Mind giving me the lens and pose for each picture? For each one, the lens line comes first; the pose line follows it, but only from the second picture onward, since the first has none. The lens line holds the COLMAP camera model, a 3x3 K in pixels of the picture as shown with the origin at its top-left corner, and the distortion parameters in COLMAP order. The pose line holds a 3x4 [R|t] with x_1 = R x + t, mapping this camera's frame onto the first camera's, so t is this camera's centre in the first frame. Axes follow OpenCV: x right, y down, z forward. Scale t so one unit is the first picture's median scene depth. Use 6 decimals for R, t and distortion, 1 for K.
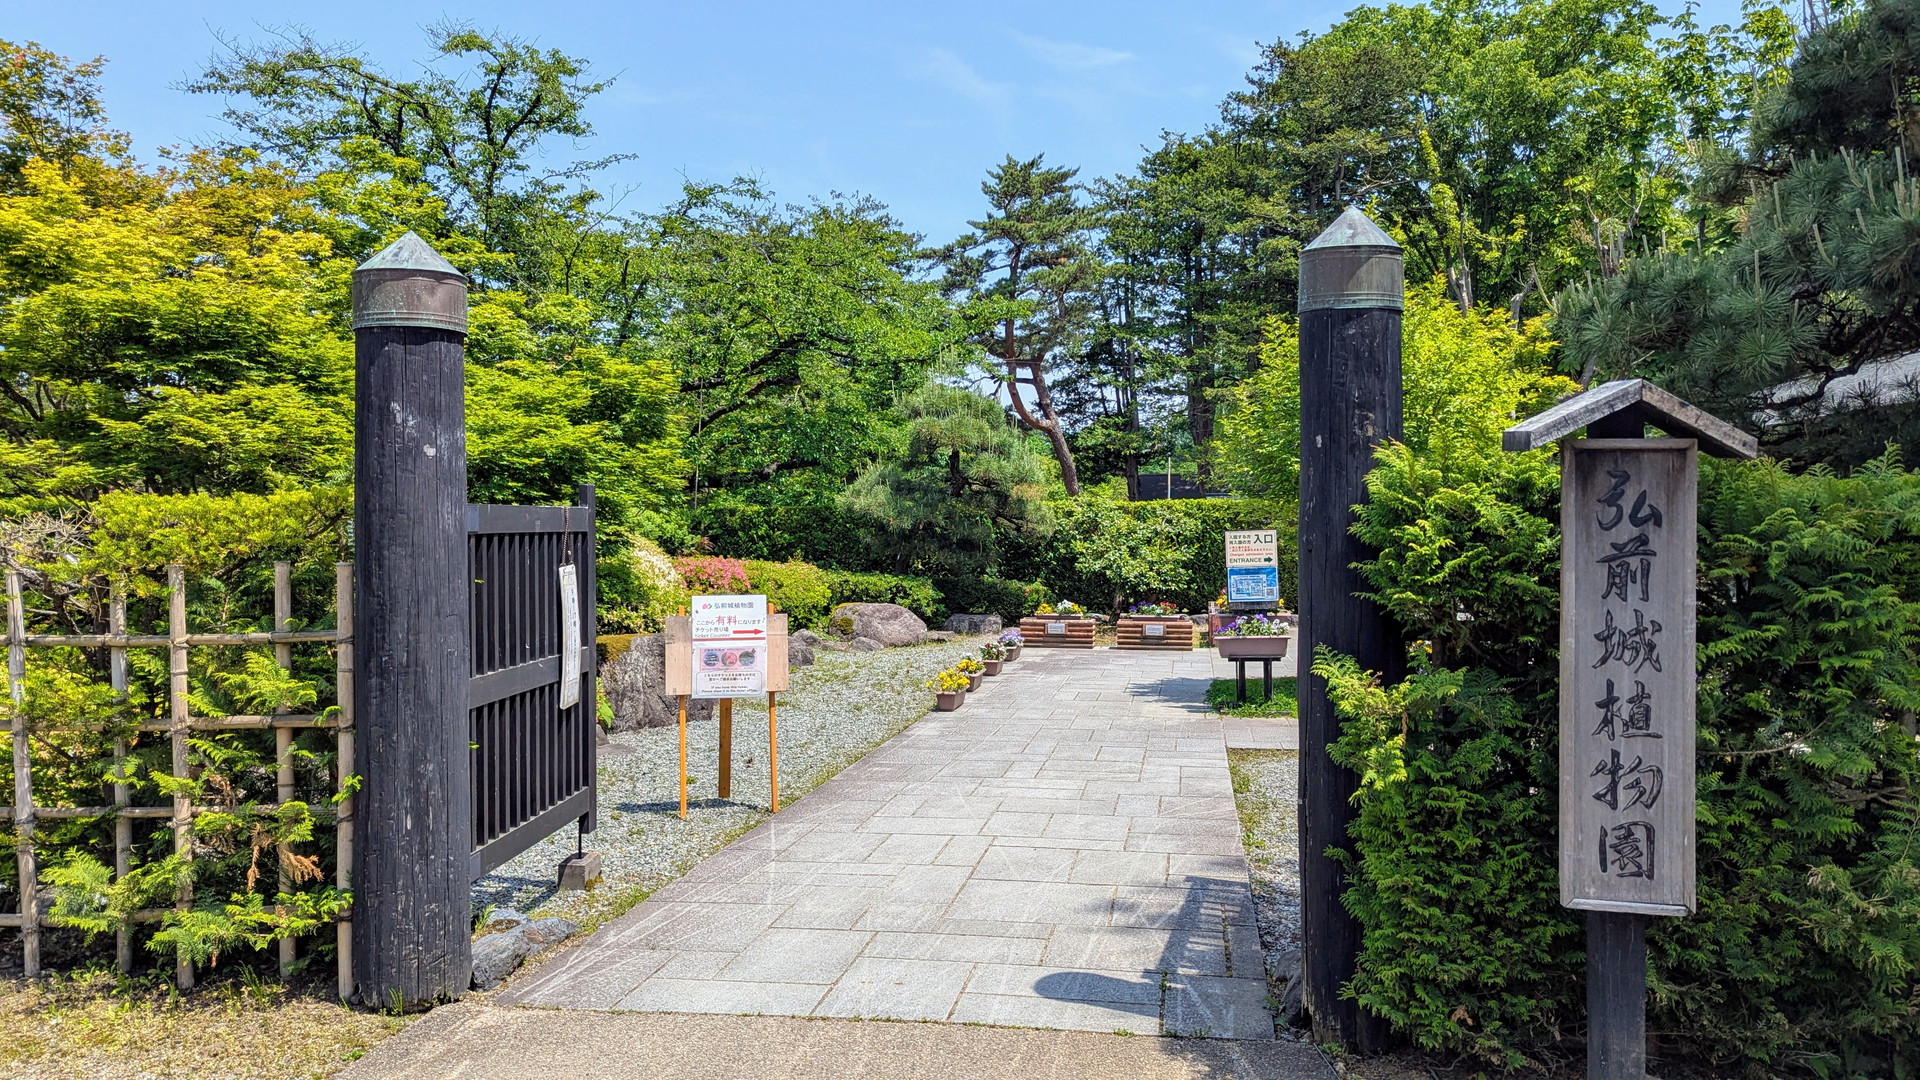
lens RADIAL K [[1367.4, 0, 960.0], [0, 1367.4, 540.0], [0, 0, 1]] dist [0.048485, -0.053167]
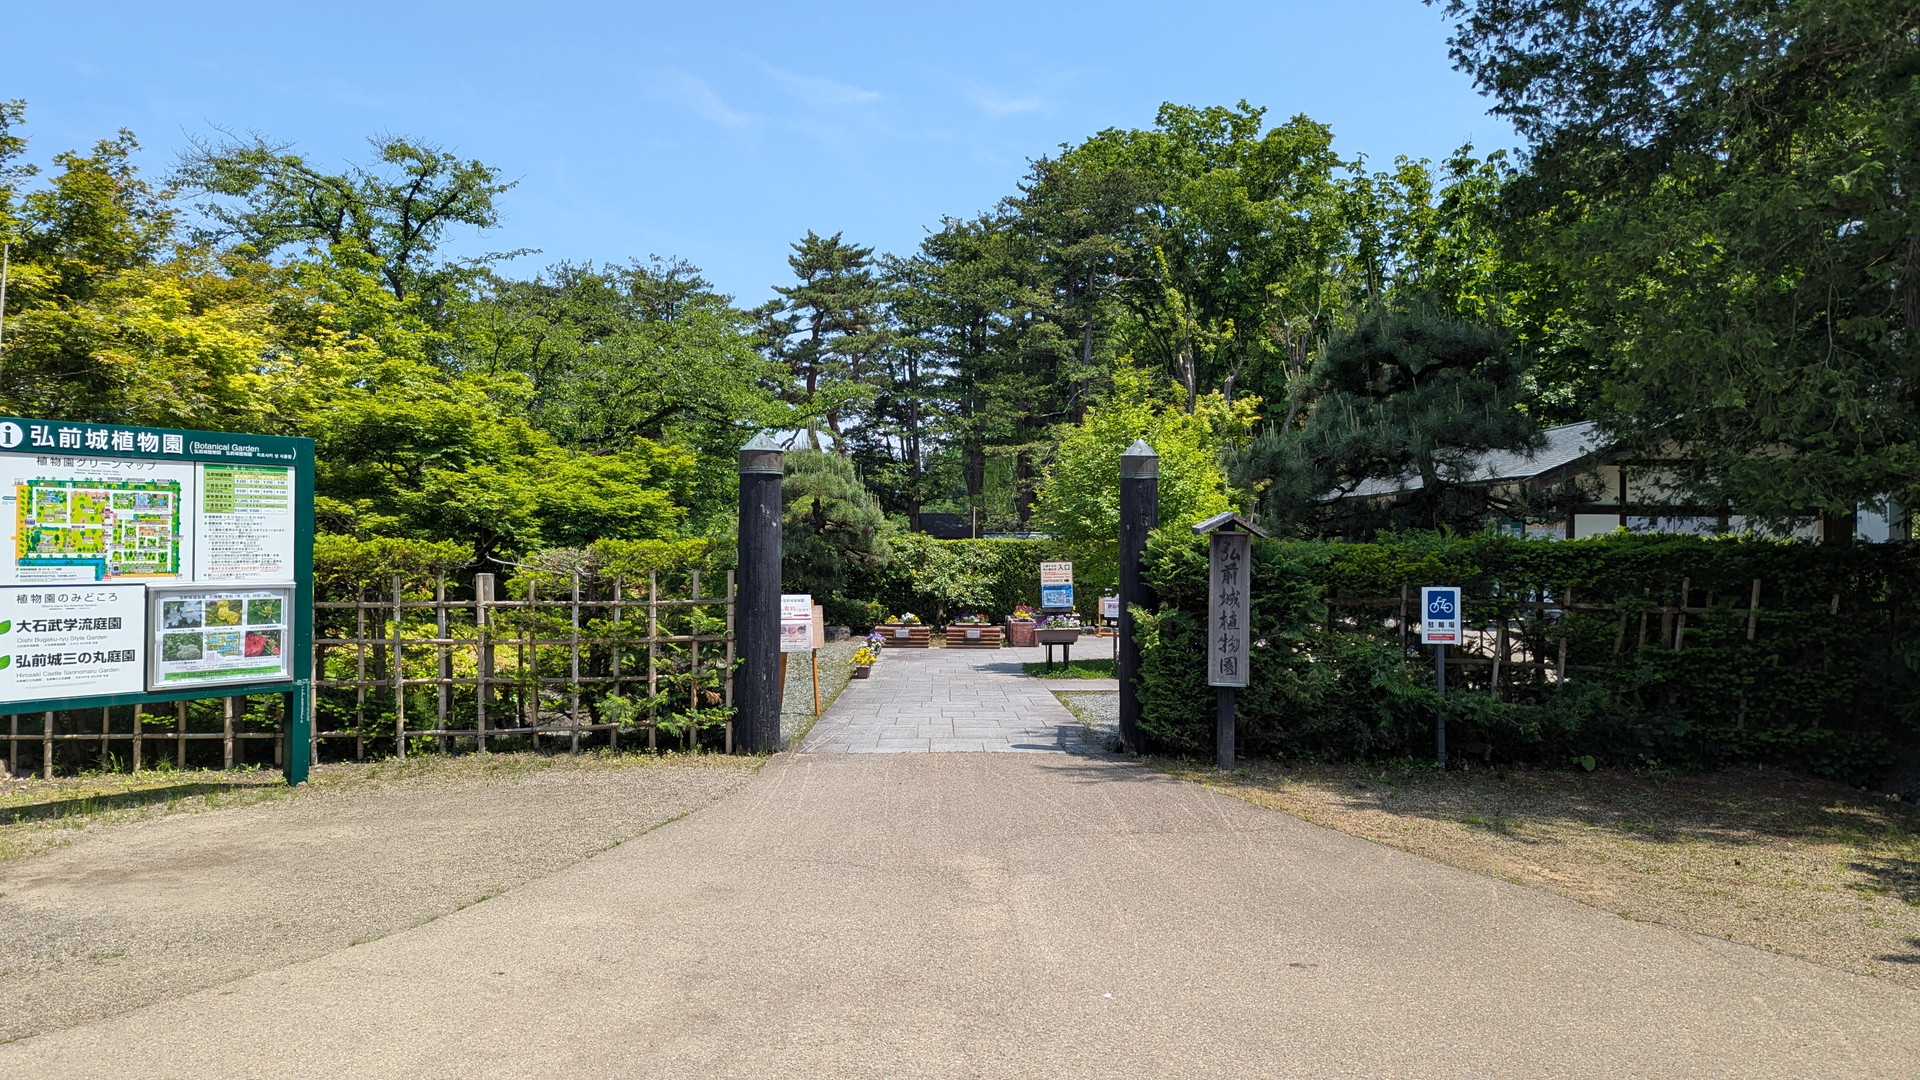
lens RADIAL K [[1367.4, 0, 960.0], [0, 1367.4, 540.0], [0, 0, 1]] dist [0.048485, -0.053167]
pose [[0.983148, 0.012831, 0.182362, -0.092694], [-0.008545, 0.999669, -0.024271, 0.003495], [-0.182613, 0.022303, 0.982932, -0.264806]]
